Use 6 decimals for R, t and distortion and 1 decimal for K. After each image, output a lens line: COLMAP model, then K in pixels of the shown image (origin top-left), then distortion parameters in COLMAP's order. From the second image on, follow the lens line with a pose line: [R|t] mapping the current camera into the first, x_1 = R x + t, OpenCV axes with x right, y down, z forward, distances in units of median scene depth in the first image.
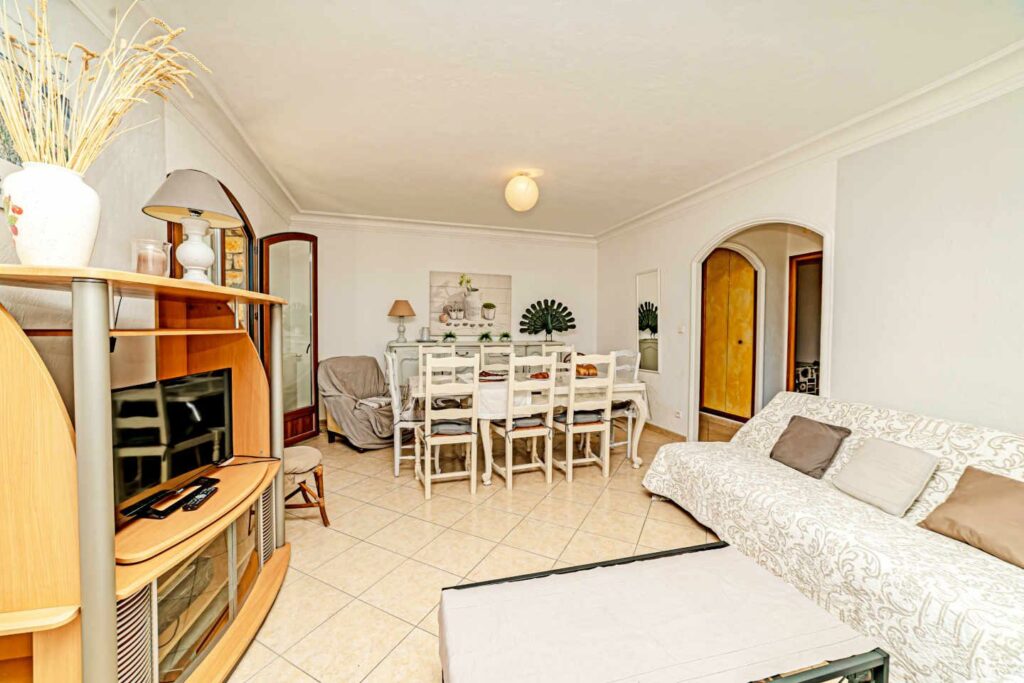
lens RADIAL K [[359.9, 0, 512.9], [0, 359.9, 338.4], [0, 0, 1]] dist [0.000391, -0.000060]
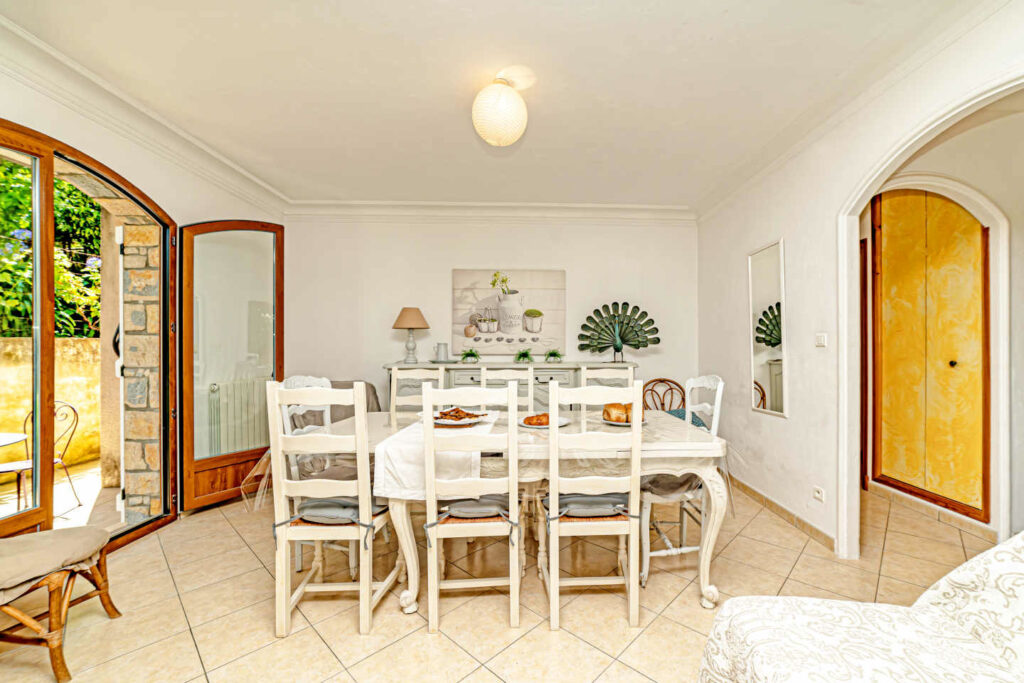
lens RADIAL K [[430.0, 0, 514.7], [0, 430.0, 349.5], [0, 0, 1]] dist [-0.001189, 0.001422]
pose [[0.970834, -0.005545, -0.239687, 0.121165], [-0.000073, 0.999726, -0.023422, 0.002887], [0.239751, 0.022756, 0.970568, 0.176189]]
